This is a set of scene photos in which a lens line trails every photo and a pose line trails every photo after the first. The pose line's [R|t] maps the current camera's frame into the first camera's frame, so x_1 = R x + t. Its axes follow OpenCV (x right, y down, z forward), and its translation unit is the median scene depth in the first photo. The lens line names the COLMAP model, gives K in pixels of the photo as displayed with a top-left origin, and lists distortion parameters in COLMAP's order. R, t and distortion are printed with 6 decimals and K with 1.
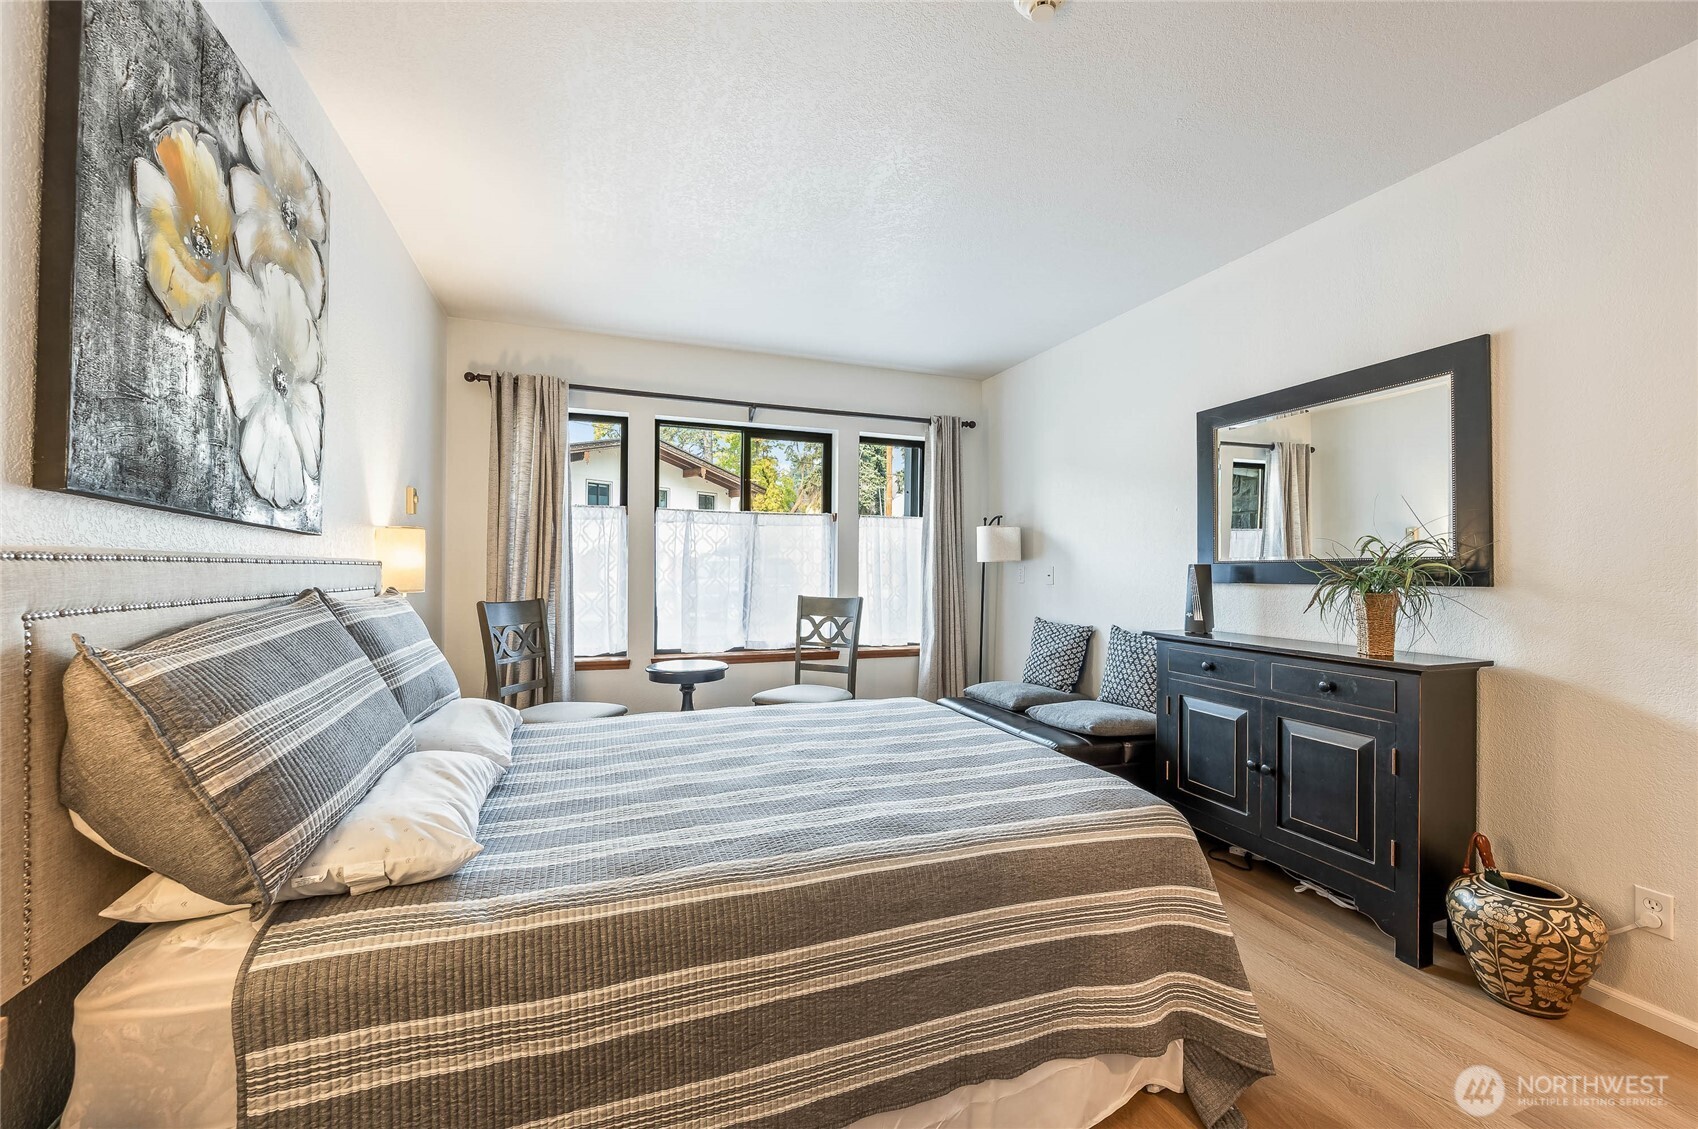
lens RADIAL K [[678.6, 0, 834.2], [0, 678.6, 567.3], [0, 0, 1]] dist [0.000252, -0.000069]
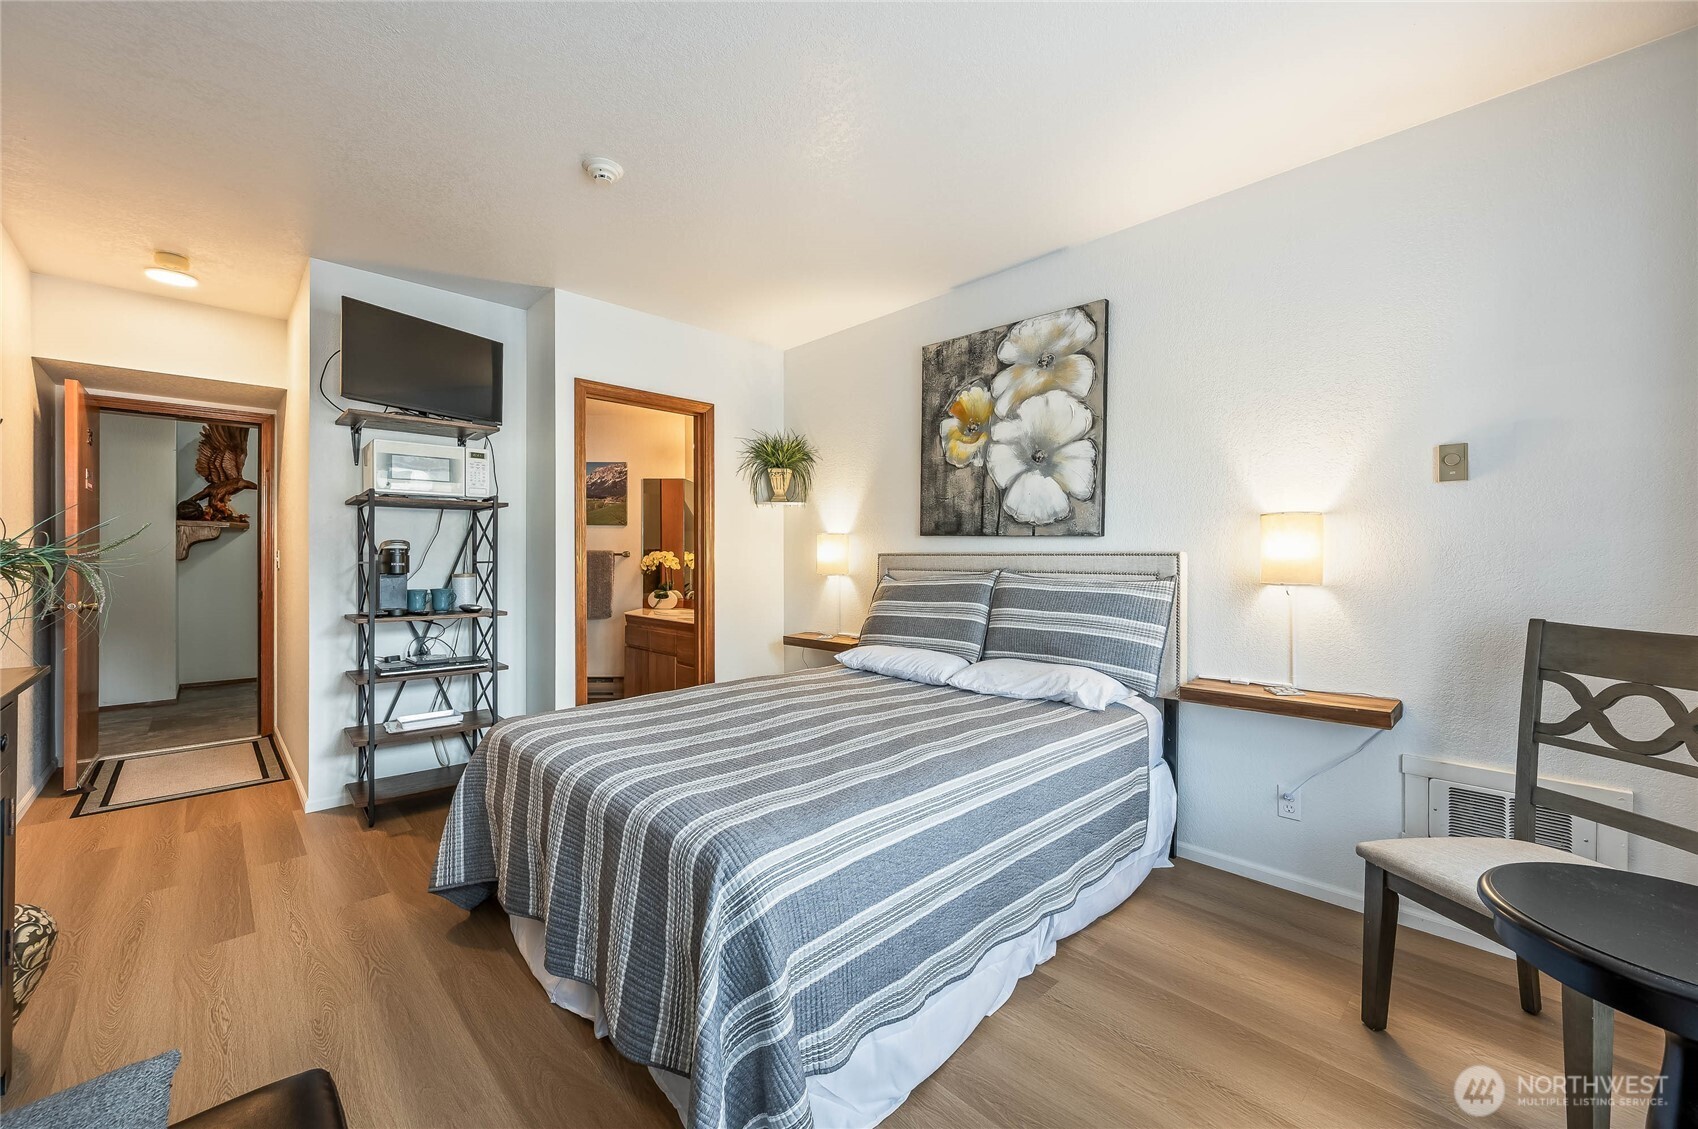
lens RADIAL K [[678.6, 0, 839.9], [0, 678.6, 556.7], [0, 0, 1]] dist [0.000252, -0.000069]
pose [[-0.913866, -0.008666, -0.405924, 0.418284], [-0.006787, 0.999959, -0.006067, 0.012046], [0.405960, -0.002789, -0.913887, 2.458167]]
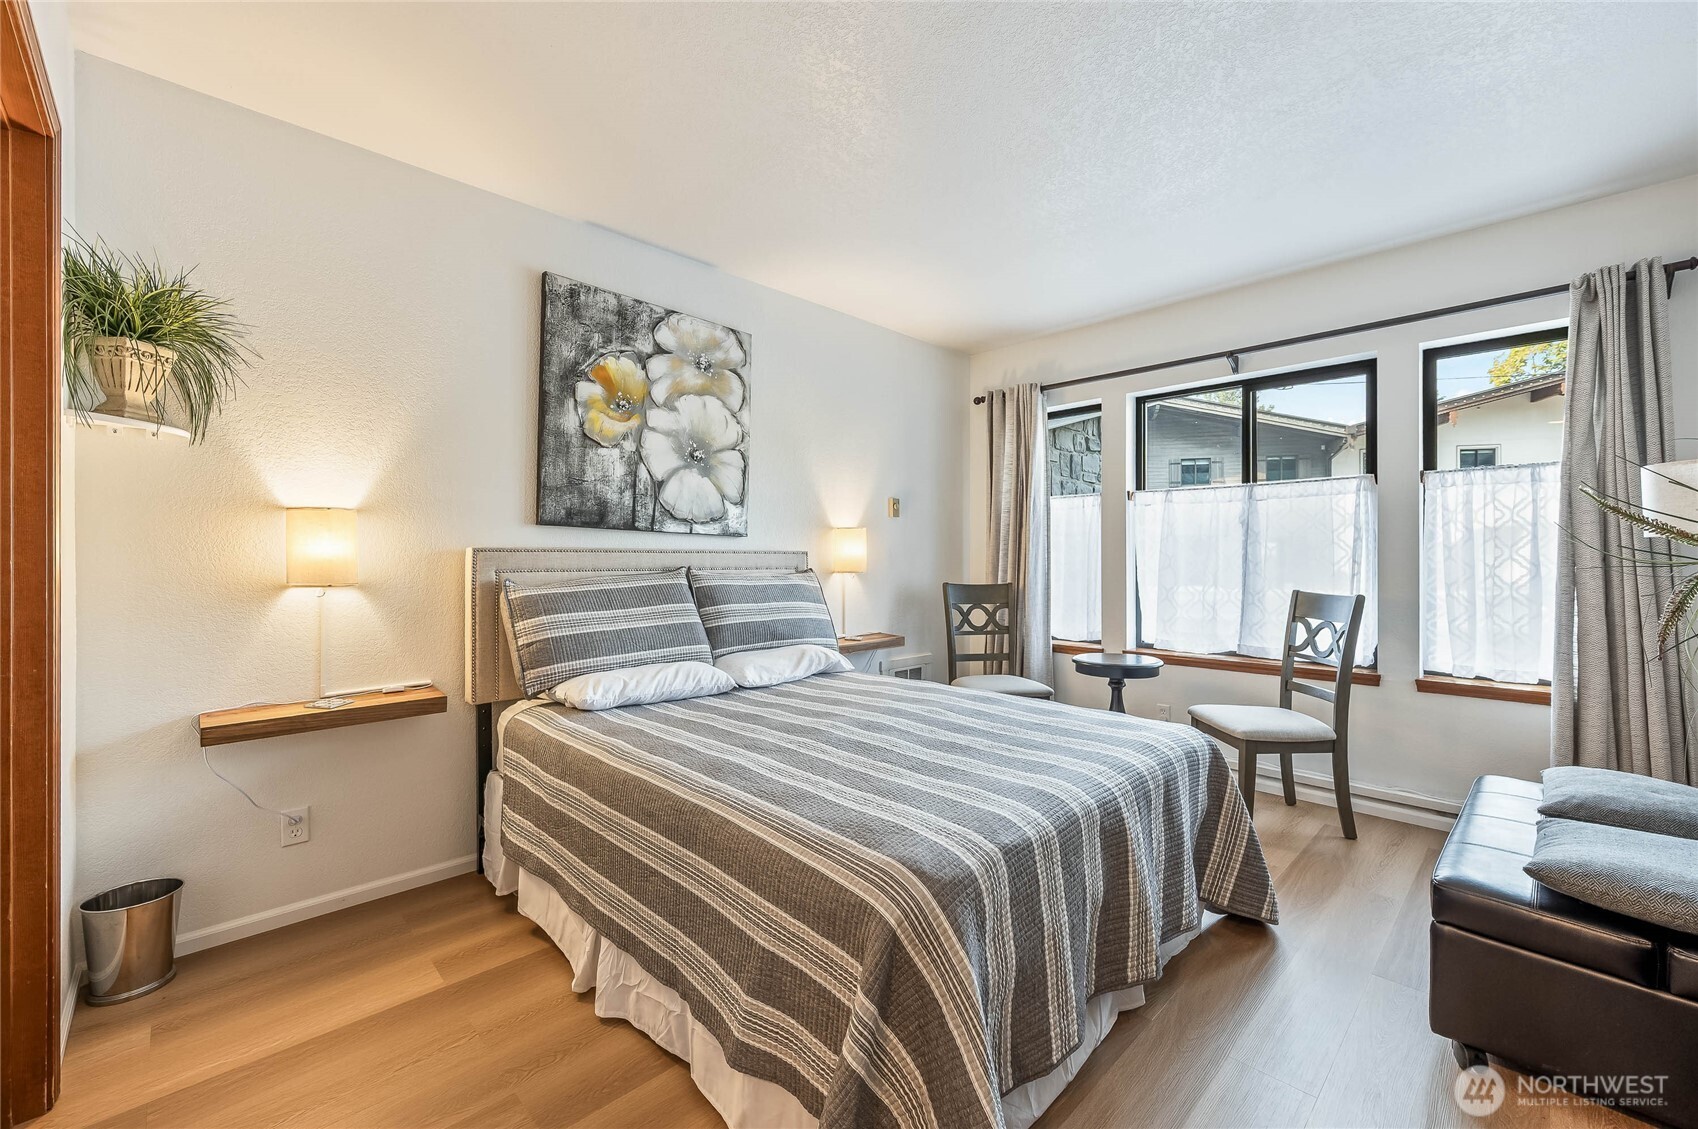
lens RADIAL K [[678.6, 0, 841.8], [0, 678.6, 555.8], [0, 0, 1]] dist [0.000252, -0.000069]
pose [[0.414777, -0.010237, -0.909866, 1.045011], [0.004312, 0.999948, -0.009285, 0.021191], [0.909913, -0.000072, 0.414799, 0.588763]]
